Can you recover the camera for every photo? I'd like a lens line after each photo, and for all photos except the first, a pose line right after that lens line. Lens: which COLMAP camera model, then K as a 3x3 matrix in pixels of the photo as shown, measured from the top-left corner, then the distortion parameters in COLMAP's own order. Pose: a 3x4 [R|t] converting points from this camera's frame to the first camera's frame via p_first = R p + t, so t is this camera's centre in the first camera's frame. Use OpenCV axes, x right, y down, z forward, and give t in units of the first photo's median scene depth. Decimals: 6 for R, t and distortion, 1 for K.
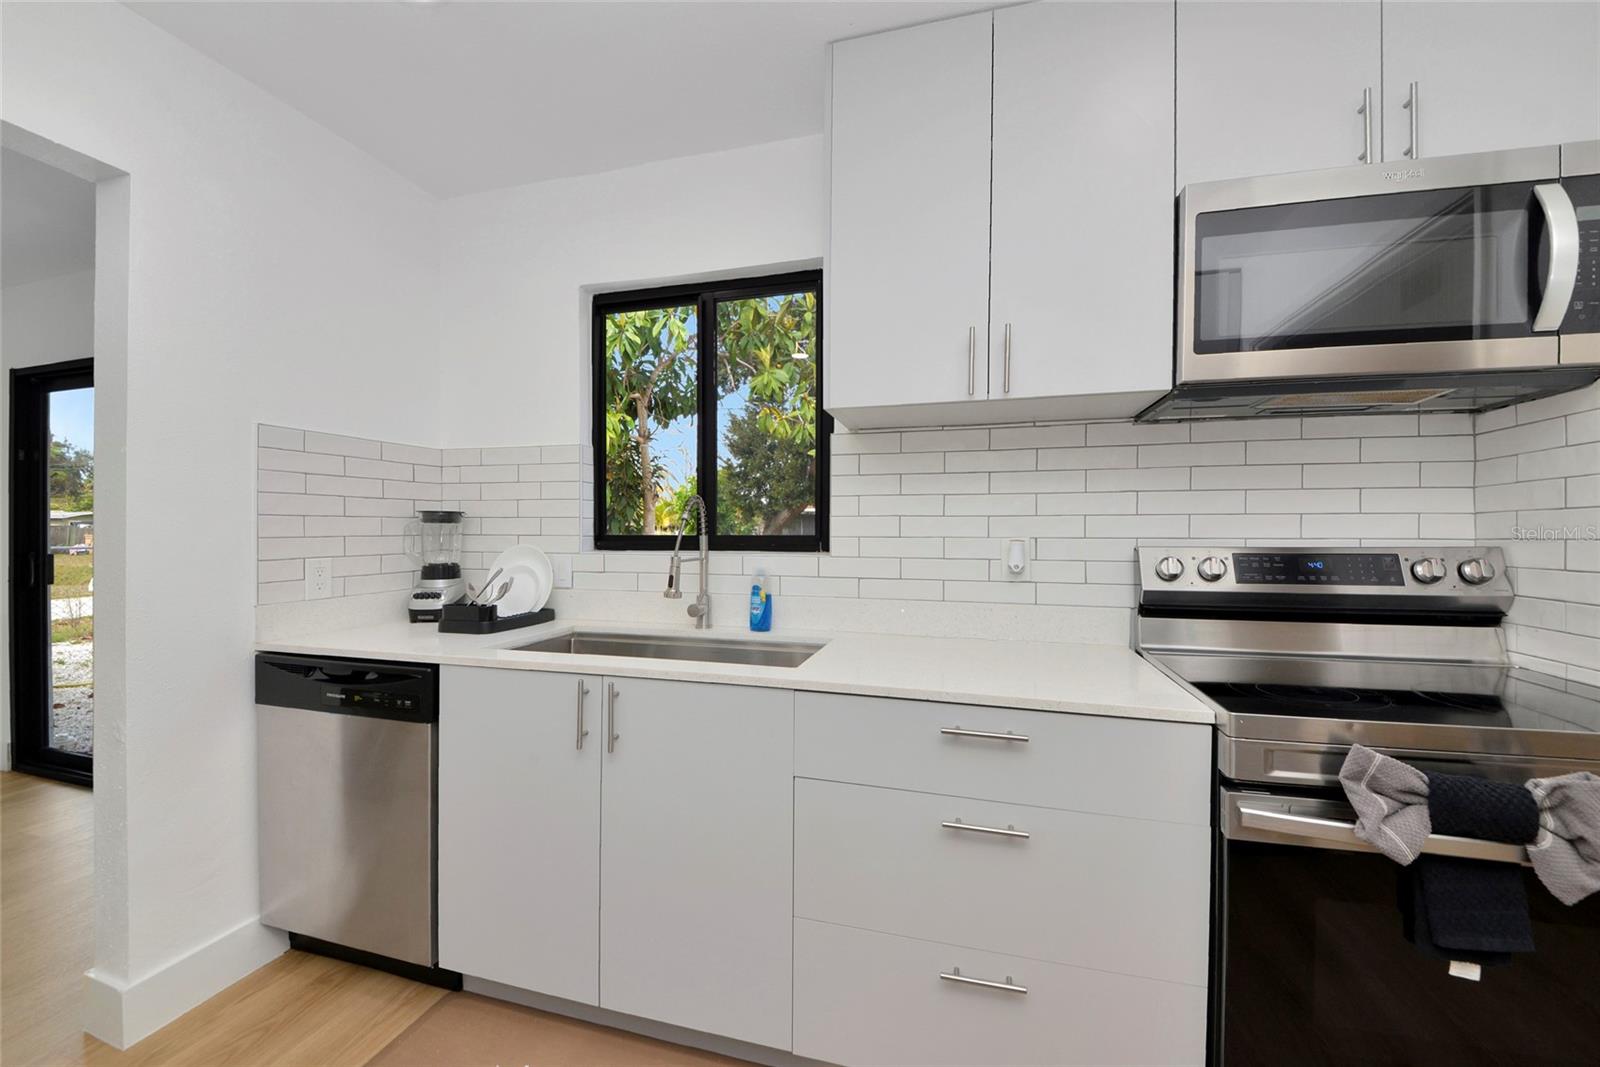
lens RADIAL K [[618.9, 0, 811.0], [0, 618.9, 527.8], [0, 0, 1]] dist [-0.004293, -0.000628]
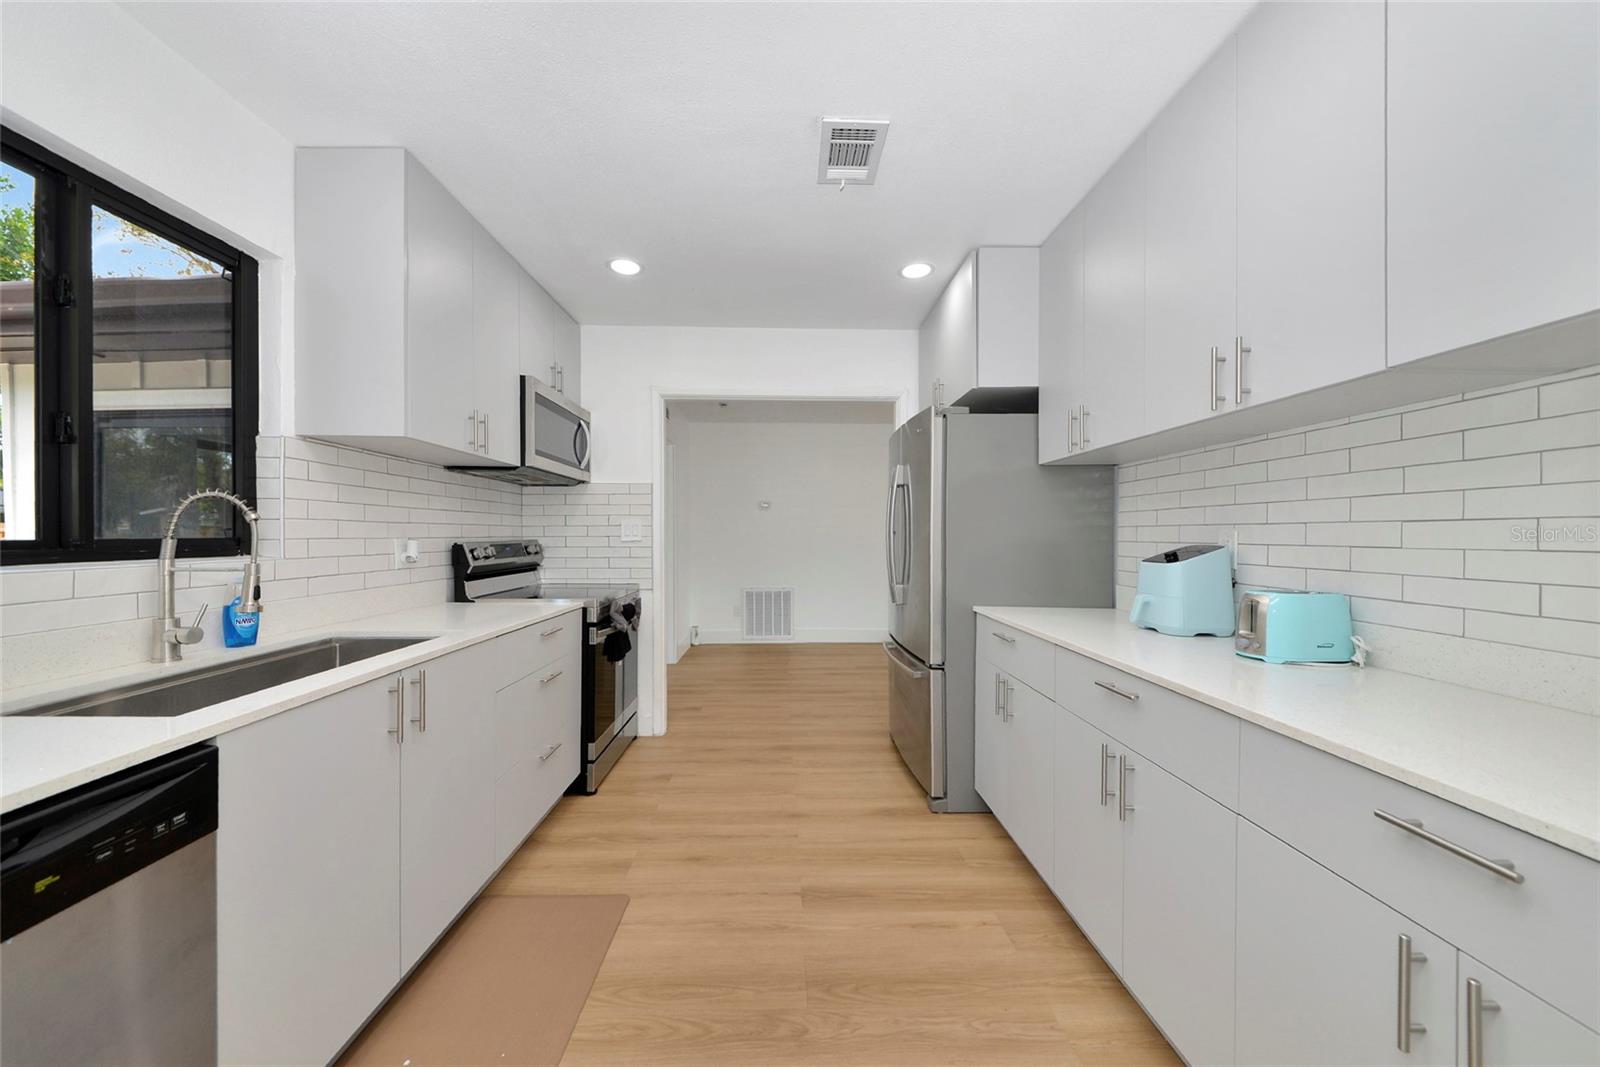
lens RADIAL K [[572.7, 0, 799.6], [0, 572.7, 533.8], [0, 0, 1]] dist [-0.001191, -0.003803]
pose [[-0.302203, -0.000300, 0.953244, -1.123462], [-0.006506, 0.999977, -0.001748, 0.003038], [-0.953222, -0.006730, -0.302198, 0.489609]]
